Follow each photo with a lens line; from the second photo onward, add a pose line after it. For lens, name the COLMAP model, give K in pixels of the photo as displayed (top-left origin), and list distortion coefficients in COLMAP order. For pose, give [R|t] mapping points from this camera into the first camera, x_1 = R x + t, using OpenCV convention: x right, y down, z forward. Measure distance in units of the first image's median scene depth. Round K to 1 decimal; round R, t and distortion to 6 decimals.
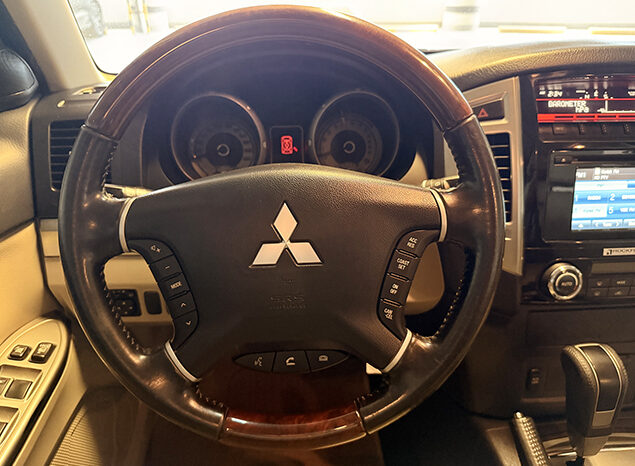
lens RADIAL K [[418.6, 0, 304.0], [0, 418.6, 255.8], [0, 0, 1]] dist [-0.001366, -0.010657]
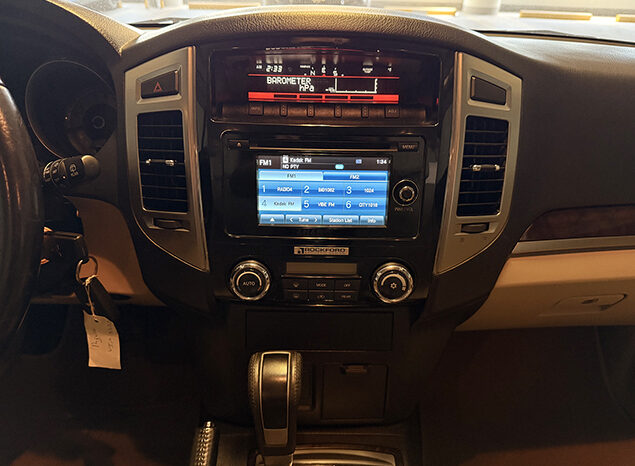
lens RADIAL K [[418.6, 0, 312.2], [0, 418.6, 266.2], [0, 0, 1]] dist [-0.001366, -0.010657]
pose [[0.997961, 0.051280, -0.038011, 0.736465], [-0.049108, 0.997220, 0.056033, -0.026324], [0.040779, -0.054052, 0.997705, 0.100346]]
